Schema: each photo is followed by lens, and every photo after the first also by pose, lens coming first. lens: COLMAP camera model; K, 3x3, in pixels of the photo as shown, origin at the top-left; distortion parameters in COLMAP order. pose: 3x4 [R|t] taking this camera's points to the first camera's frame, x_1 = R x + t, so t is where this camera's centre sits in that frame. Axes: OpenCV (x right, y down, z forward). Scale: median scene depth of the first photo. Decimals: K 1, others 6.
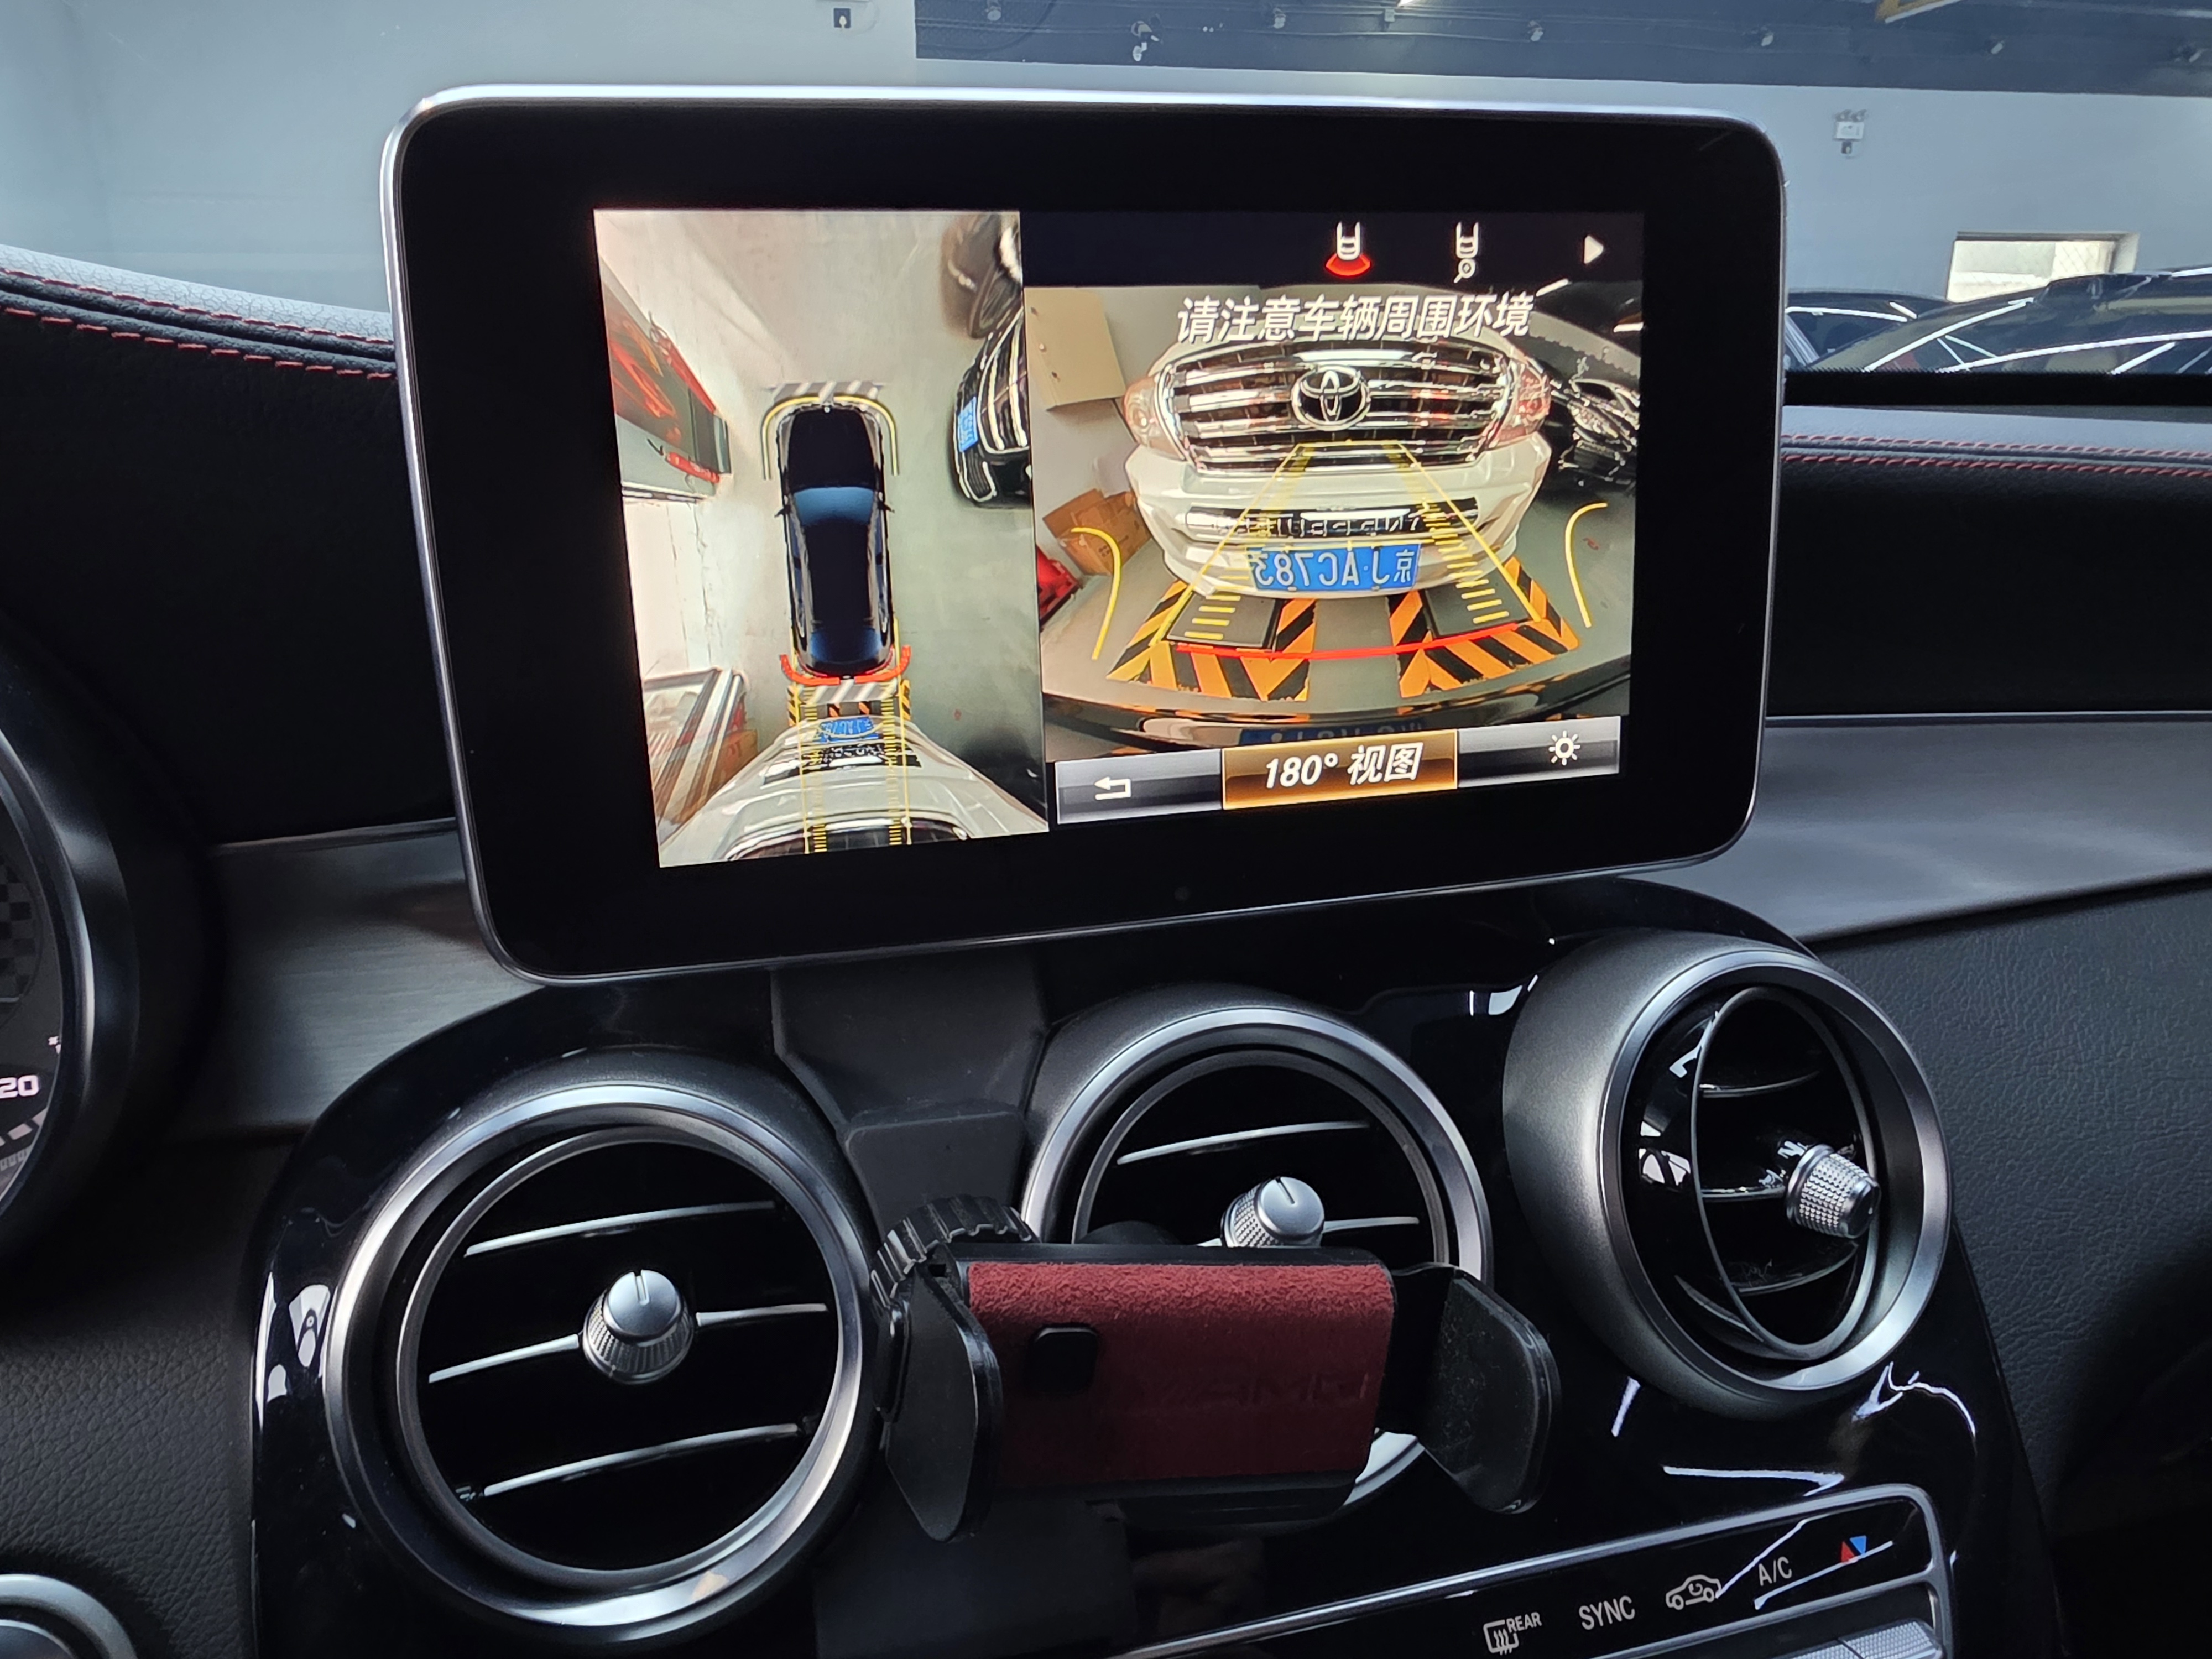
lens RADIAL K [[1460.0, 0, 1007.8], [0, 1460.0, 856.7], [0, 0, 1]] dist [0.010032, -0.016648]
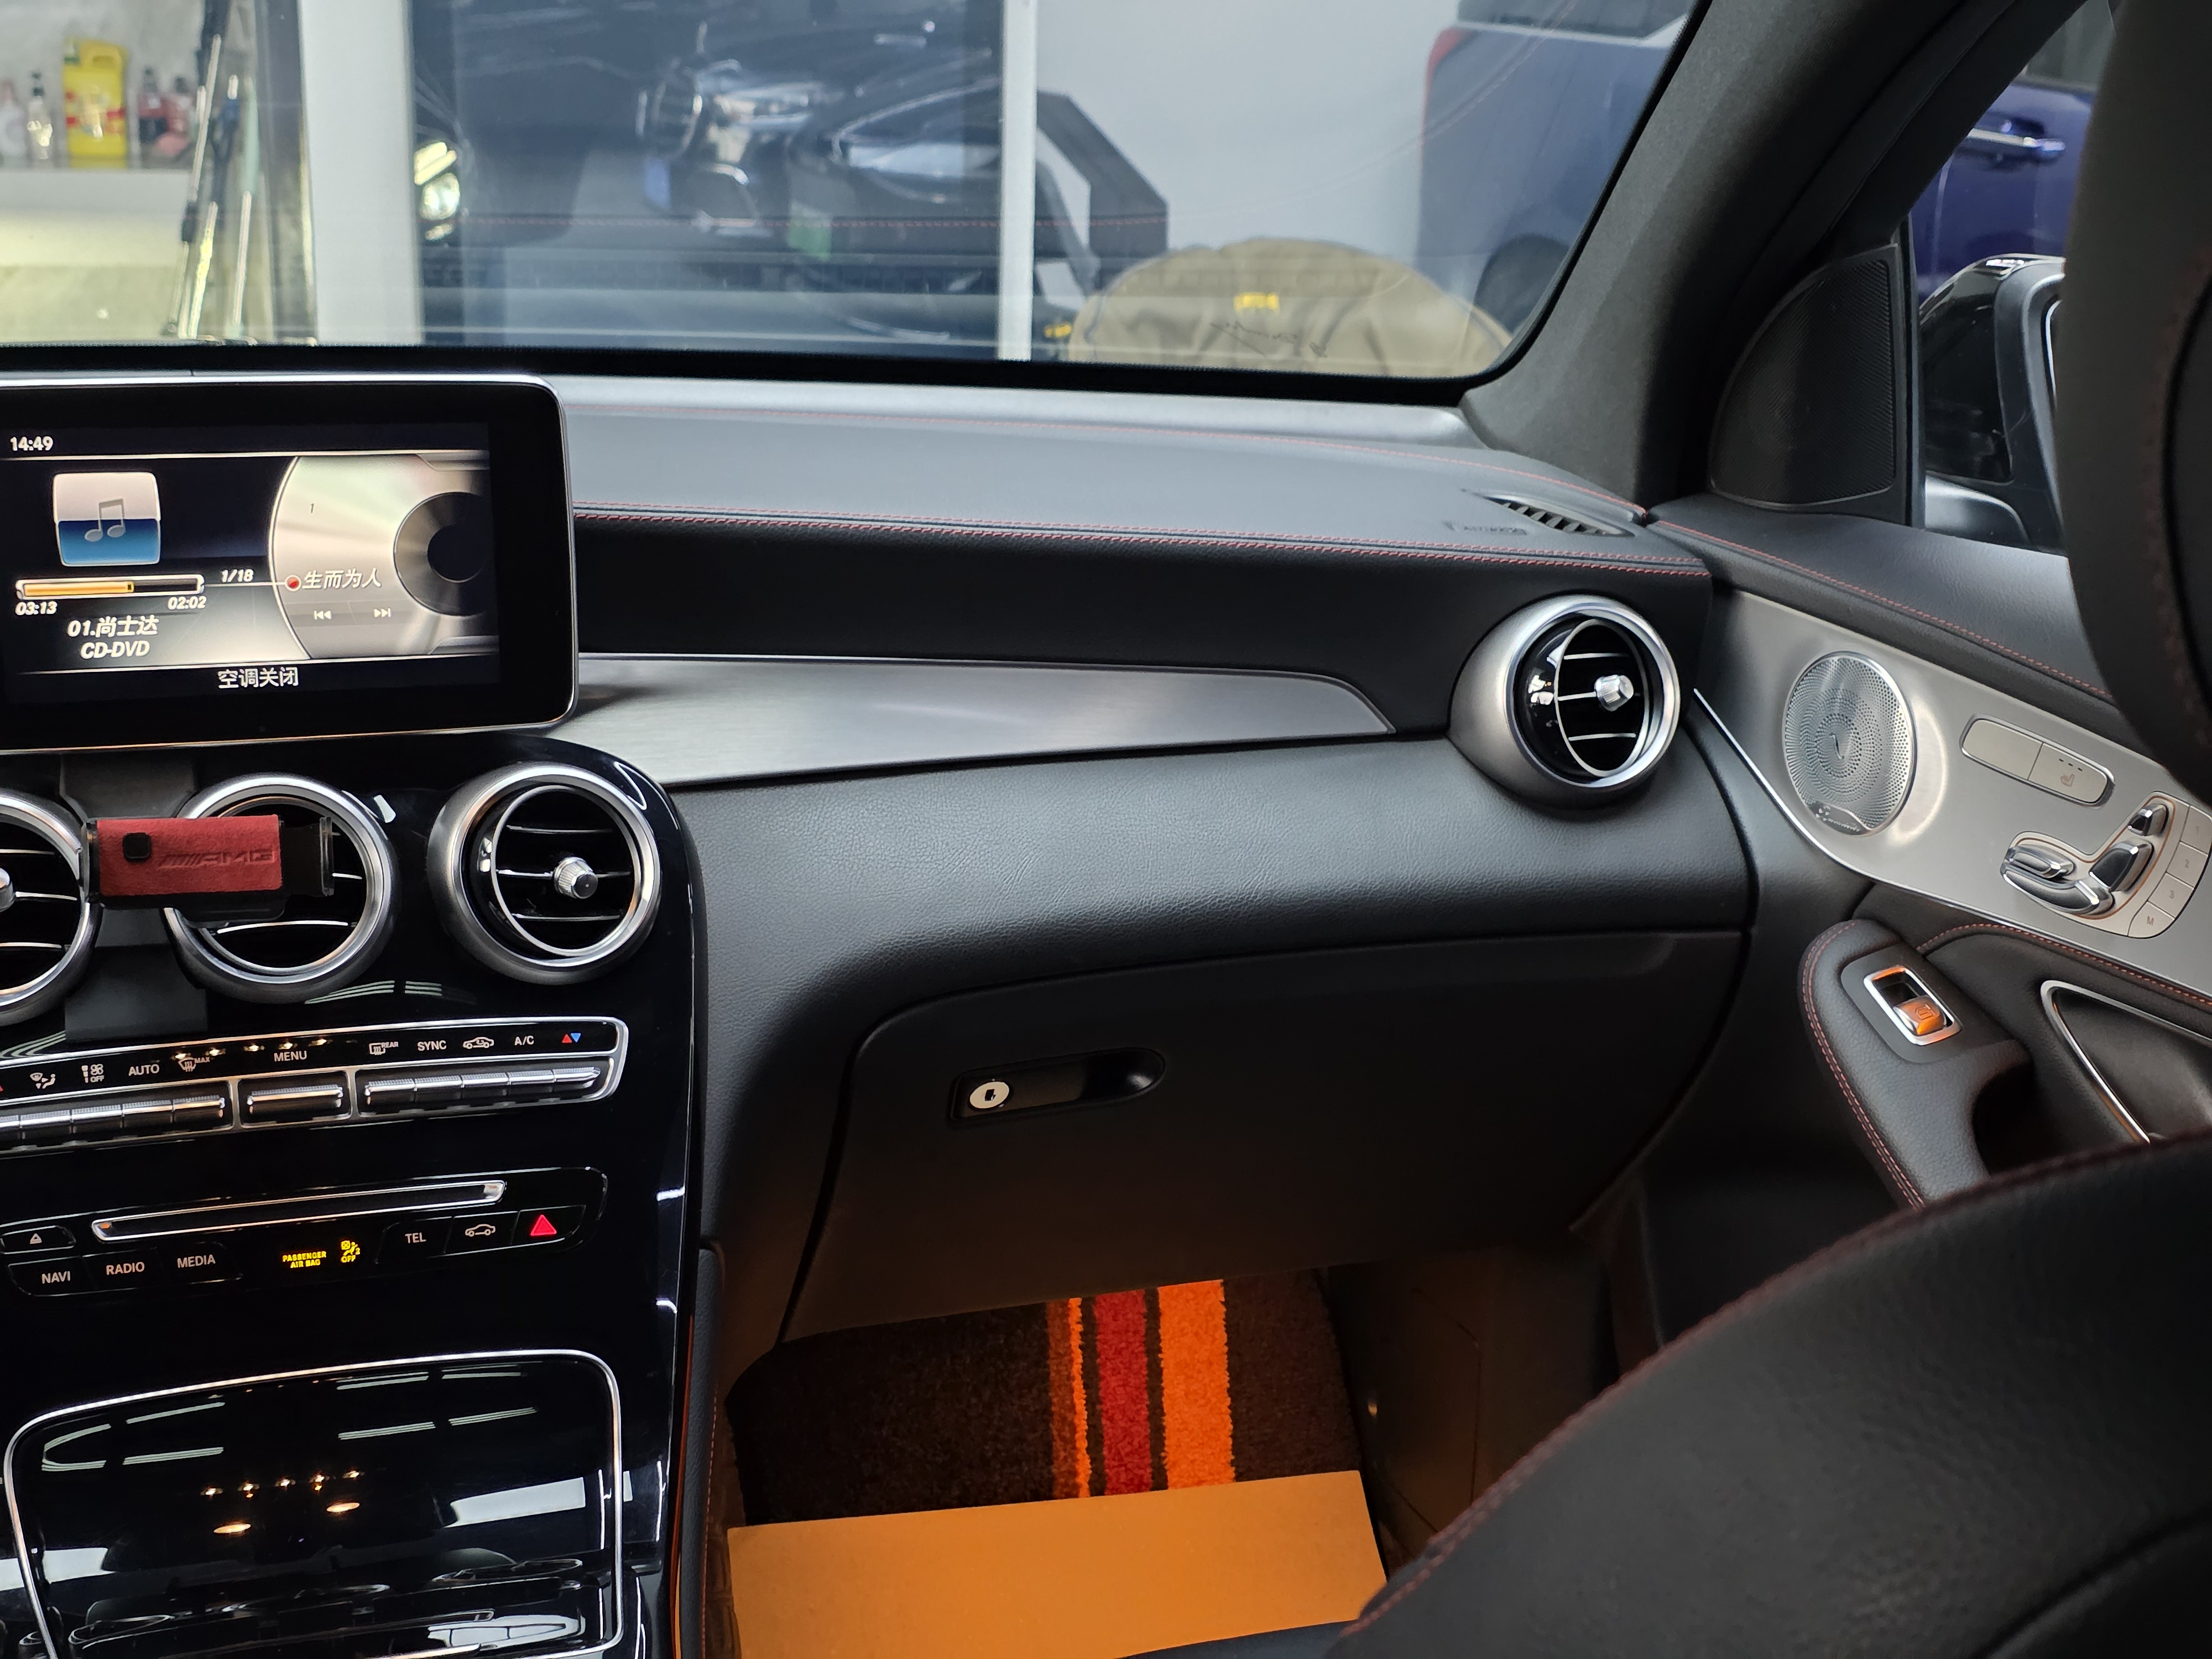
lens RADIAL K [[2930.6, 0, 1113.0], [0, 2930.6, 881.1], [0, 0, 1]] dist [0.175342, -0.552164]
pose [[0.993516, 0.026954, 0.110451, 0.955996], [-0.027585, 0.999611, 0.004189, 0.212051], [-0.110296, -0.007208, 0.993873, -3.730568]]
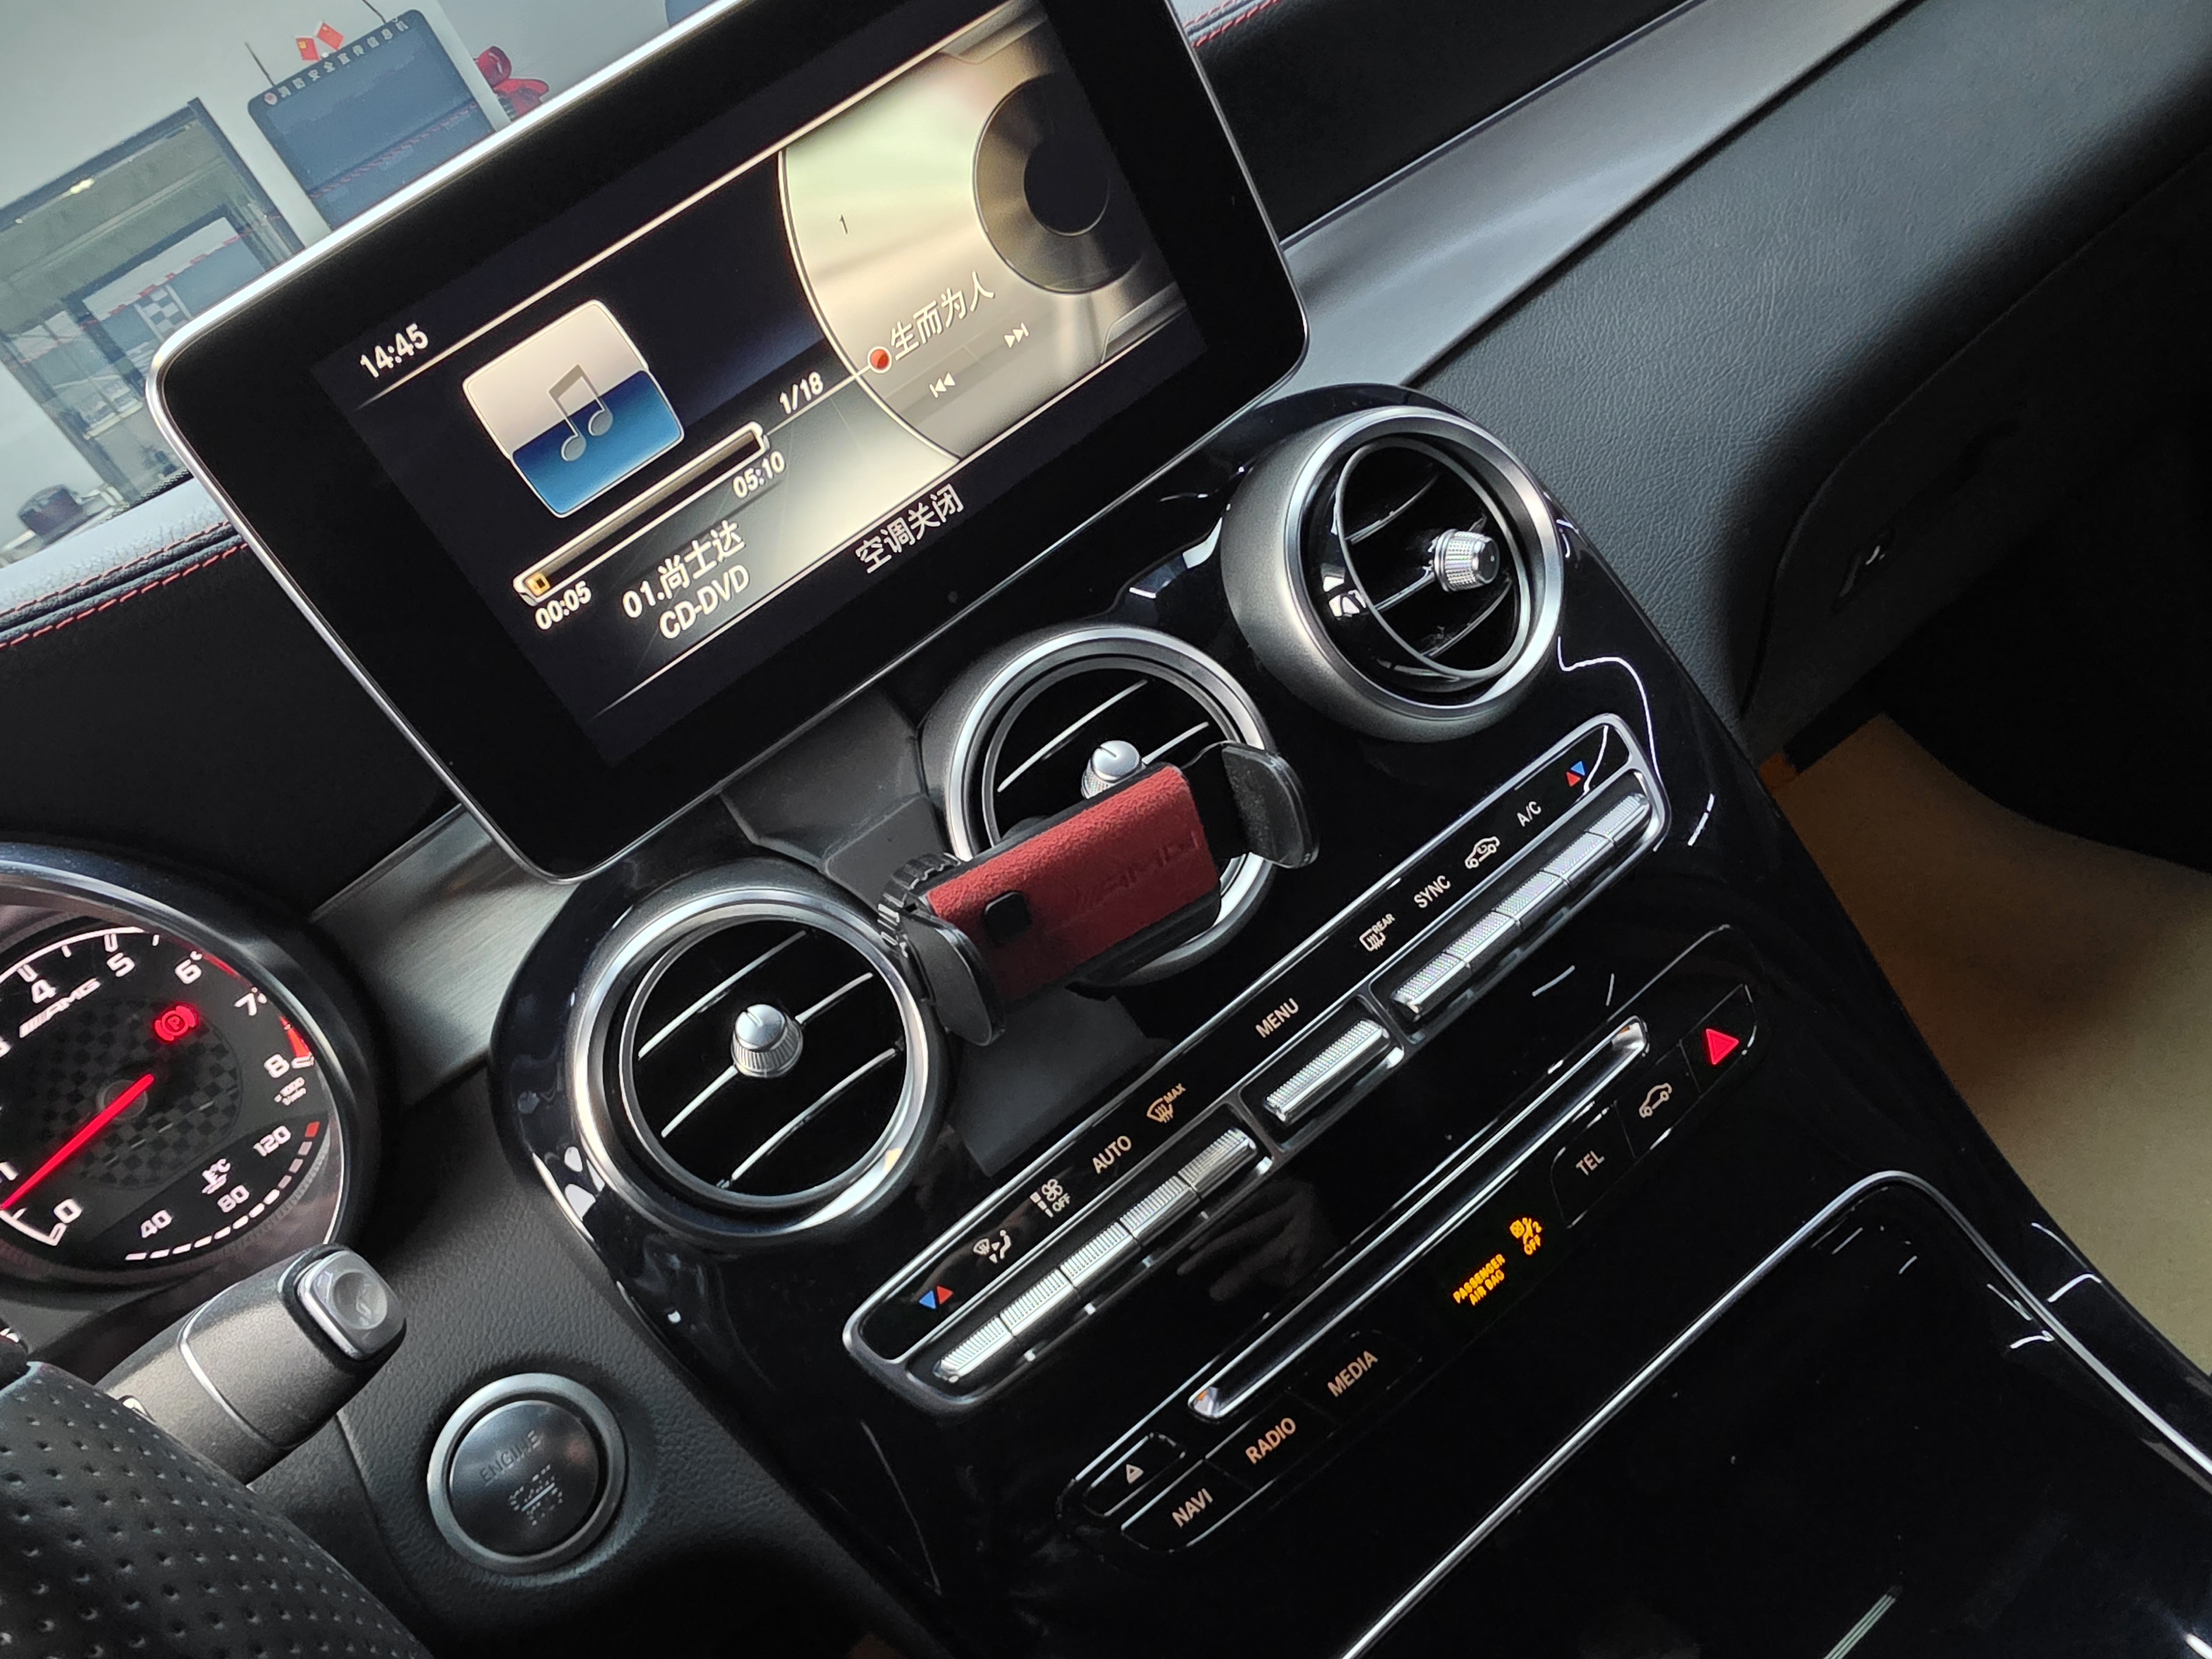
lens RADIAL K [[1460.0, 0, 1007.8], [0, 1460.0, 856.7], [0, 0, 1]] dist [0.010032, -0.016648]
pose [[0.873789, -0.486115, -0.013632, 0.070146], [0.477503, 0.852325, 0.213384, -0.037382], [-0.092110, -0.192961, 0.976873, -0.409079]]
